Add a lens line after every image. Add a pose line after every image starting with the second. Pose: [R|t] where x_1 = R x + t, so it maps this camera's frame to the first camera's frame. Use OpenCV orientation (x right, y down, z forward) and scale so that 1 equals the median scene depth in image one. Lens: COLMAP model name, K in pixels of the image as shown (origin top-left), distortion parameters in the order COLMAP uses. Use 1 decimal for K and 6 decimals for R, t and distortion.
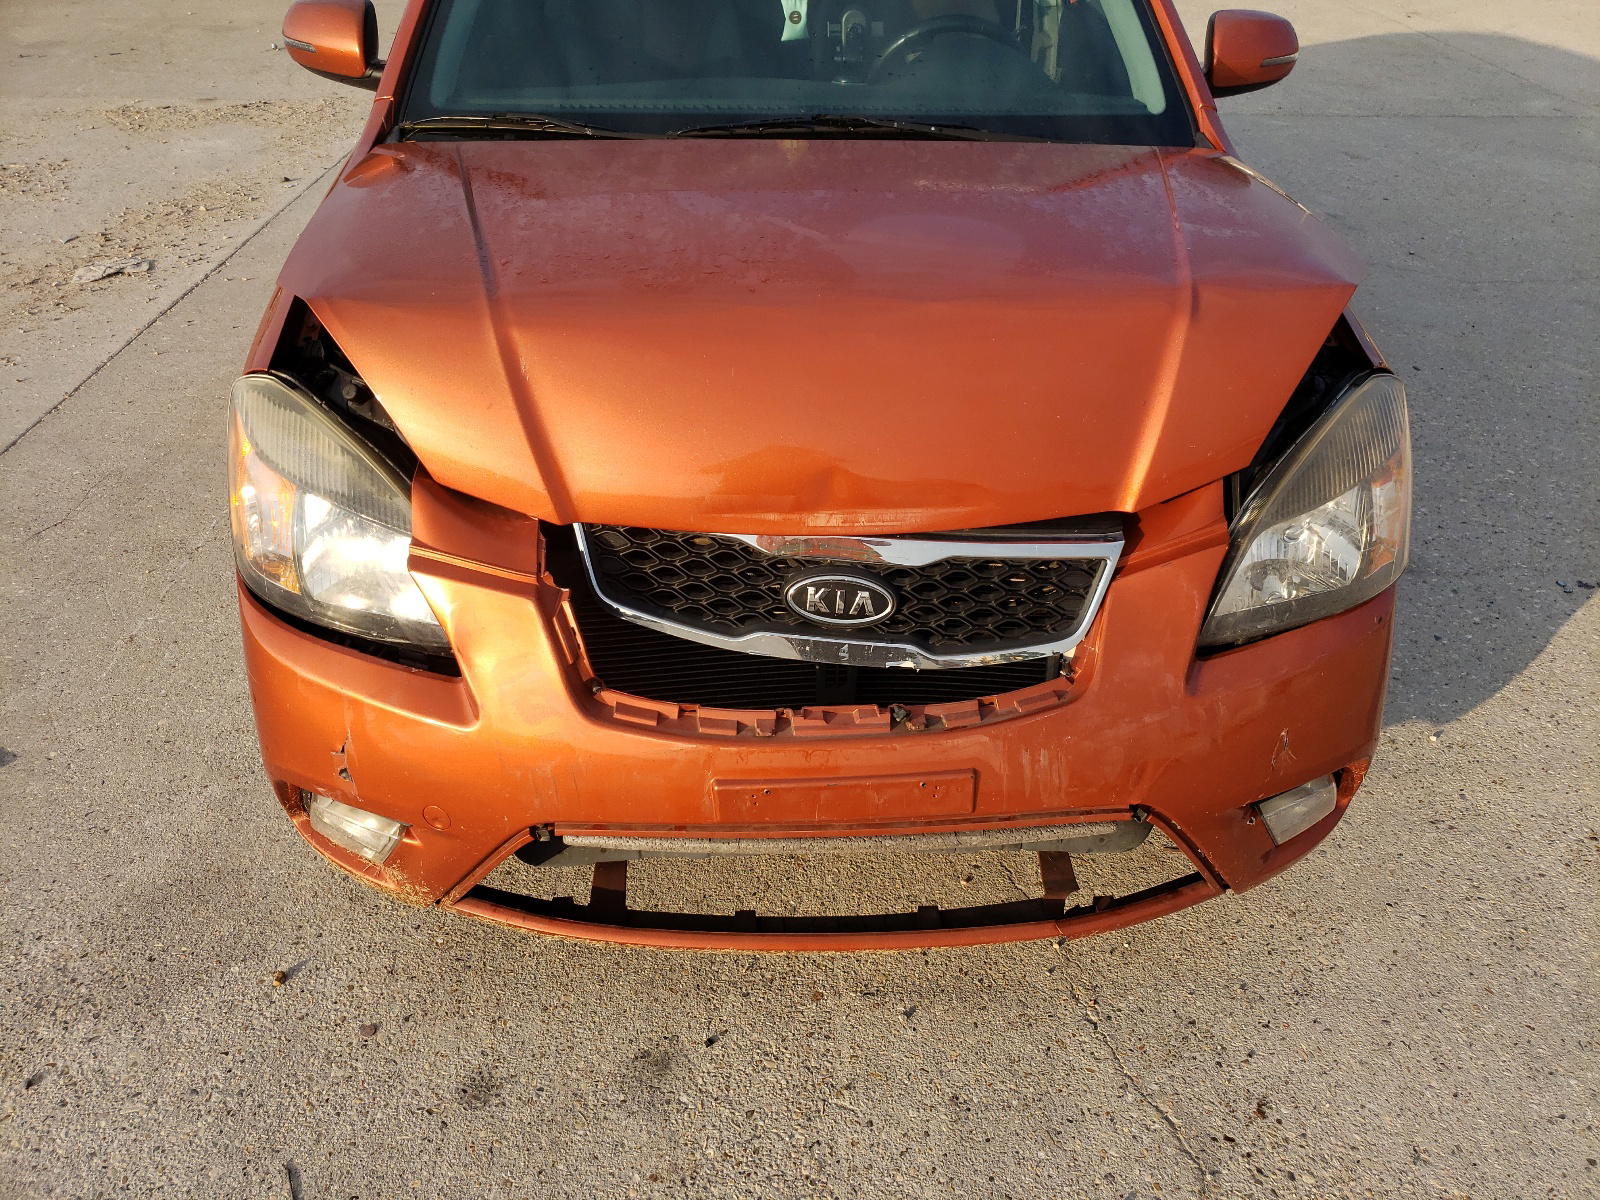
lens RADIAL K [[1212.9, 0, 800.6], [0, 1212.9, 598.4], [0, 0, 1]] dist [0.025798, 0.002452]
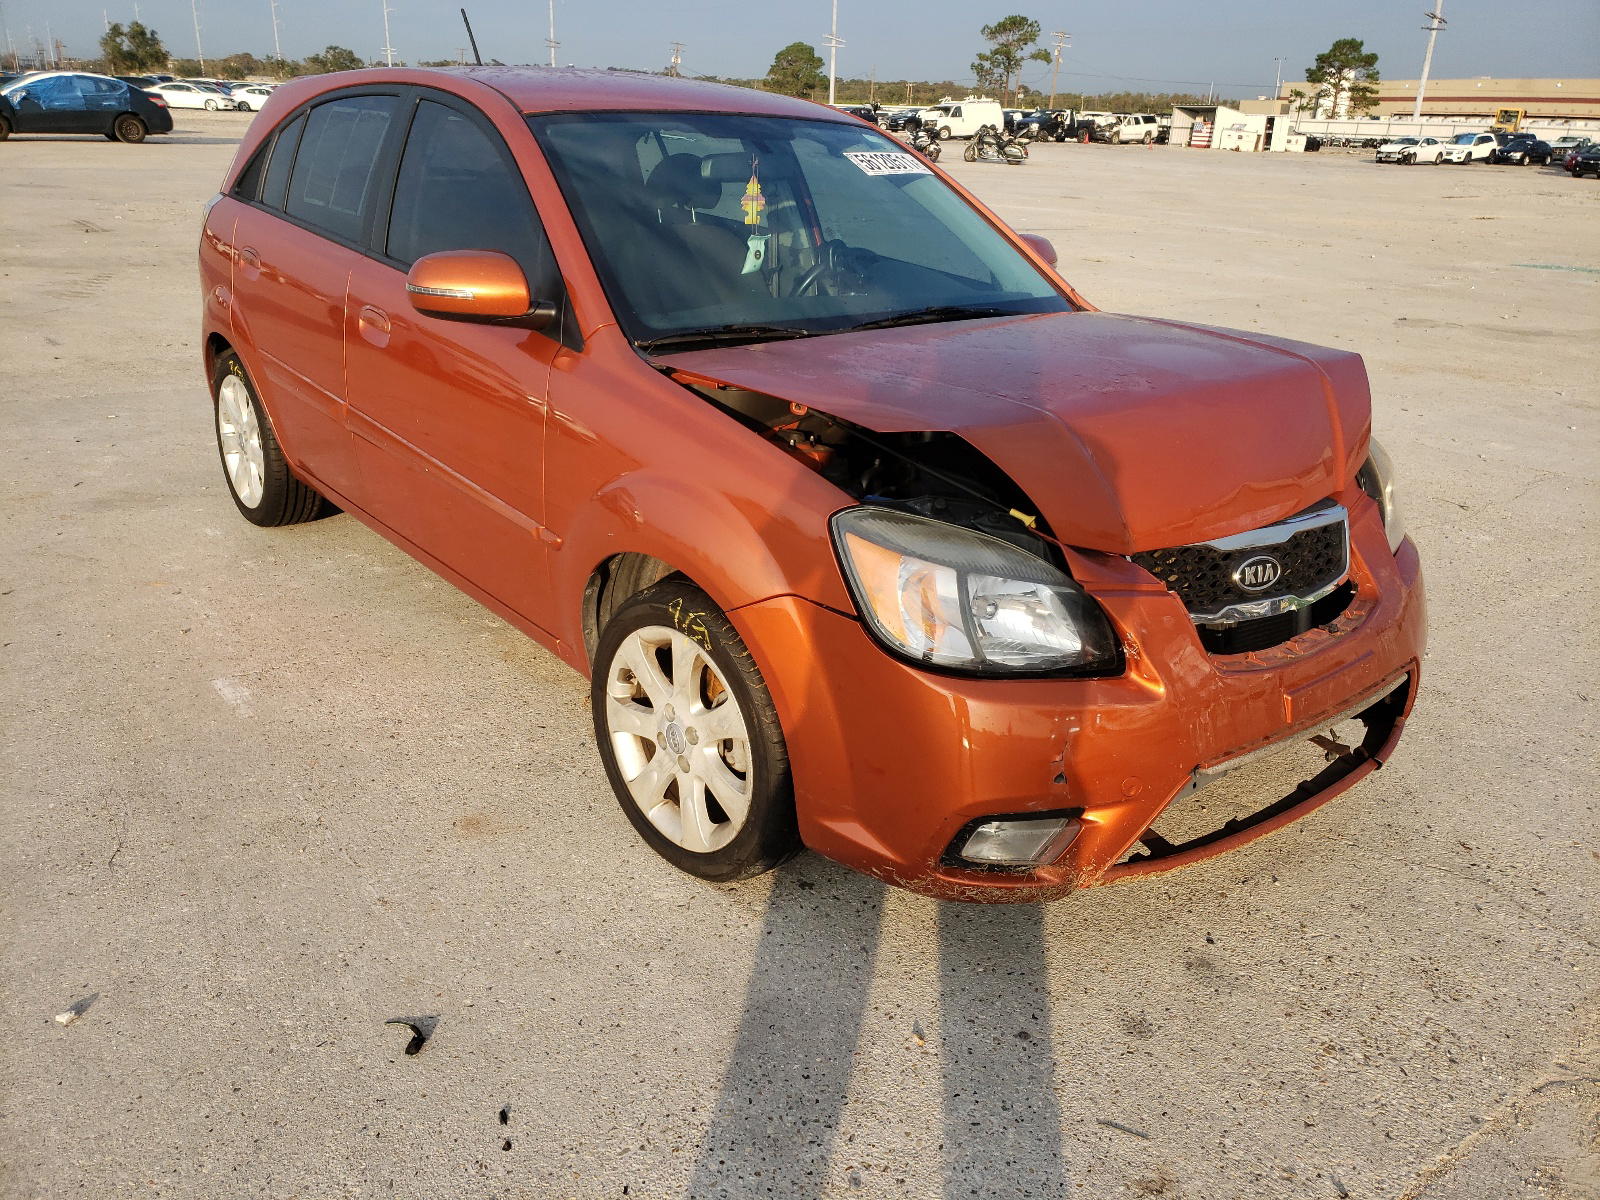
lens RADIAL K [[1212.9, 0, 800.3], [0, 1212.9, 603.4], [0, 0, 1]] dist [0.025798, 0.002452]
pose [[0.814248, -0.211023, 0.540805, -1.135880], [0.307752, 0.946821, -0.093906, 0.003368], [-0.492229, 0.242897, 0.835890, 0.023066]]
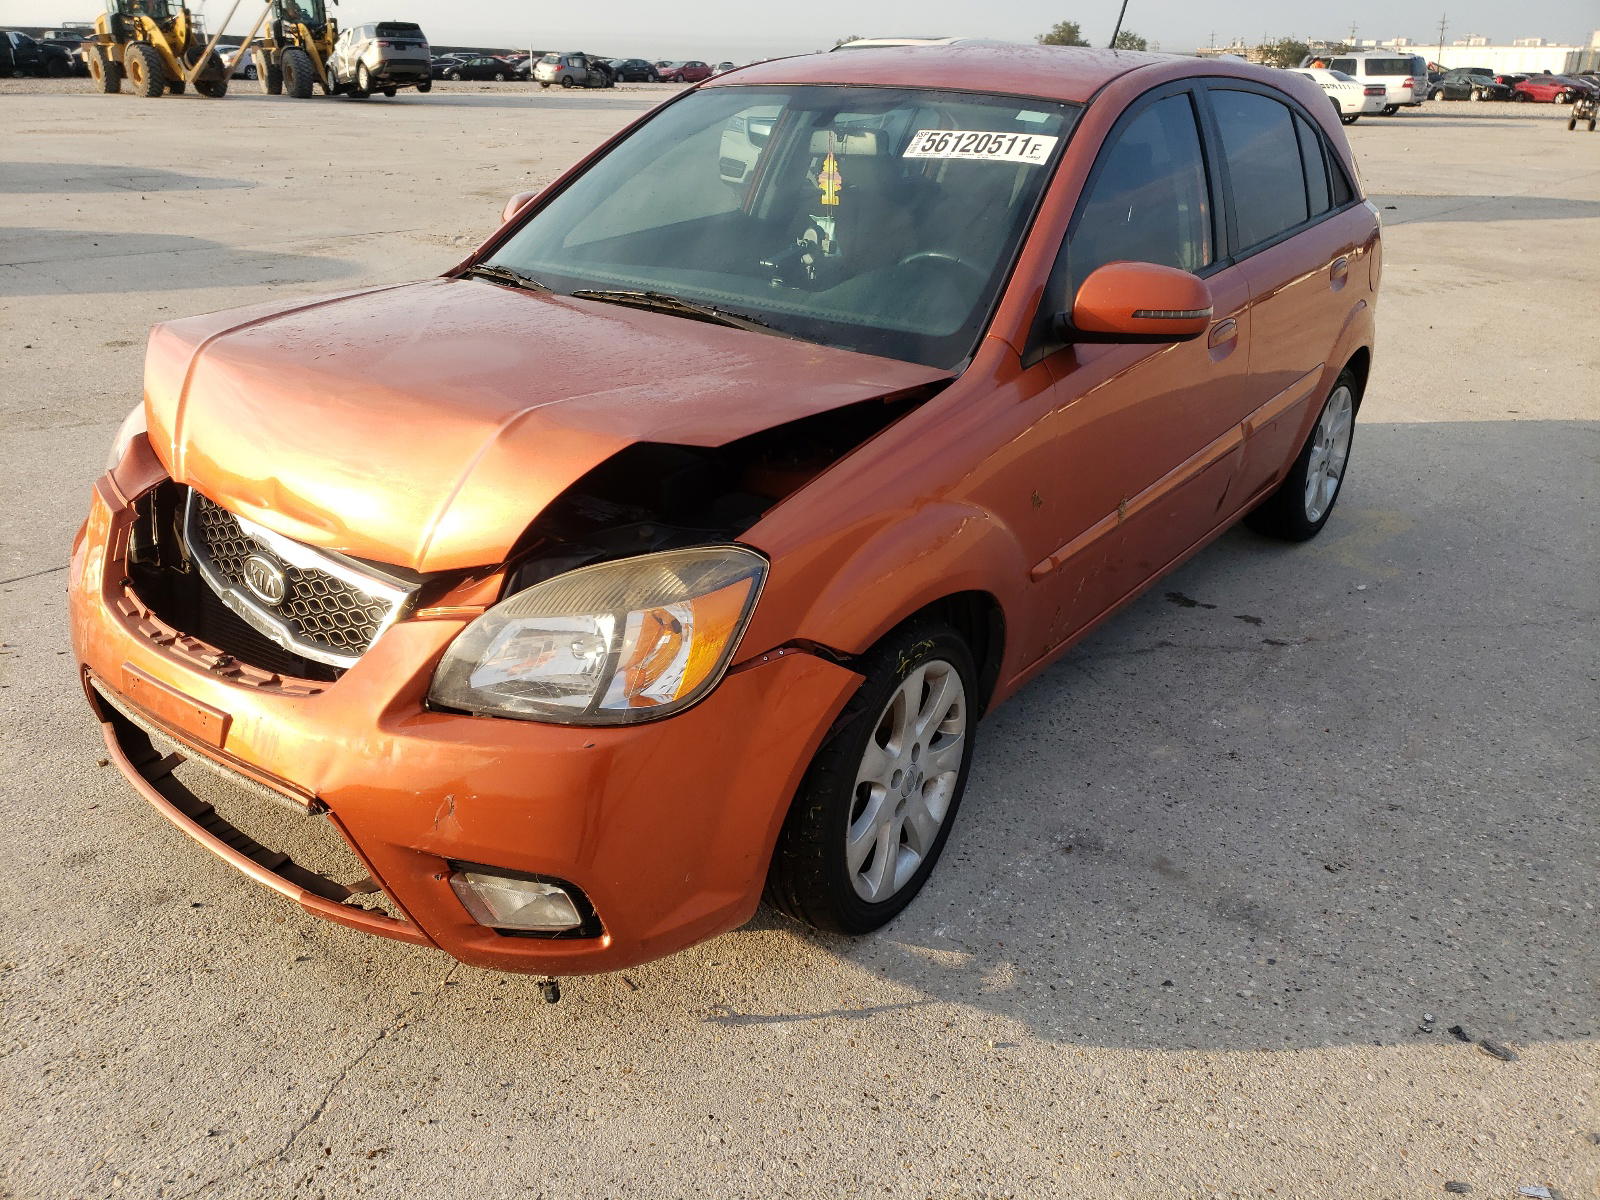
lens RADIAL K [[1212.9, 0, 801.6], [0, 1212.9, 601.8], [0, 0, 1]] dist [0.025798, 0.002452]
pose [[0.763468, 0.260341, -0.591050, 1.179717], [-0.367494, 0.927675, -0.066082, -0.096709], [0.531098, 0.267659, 0.803924, 0.209165]]
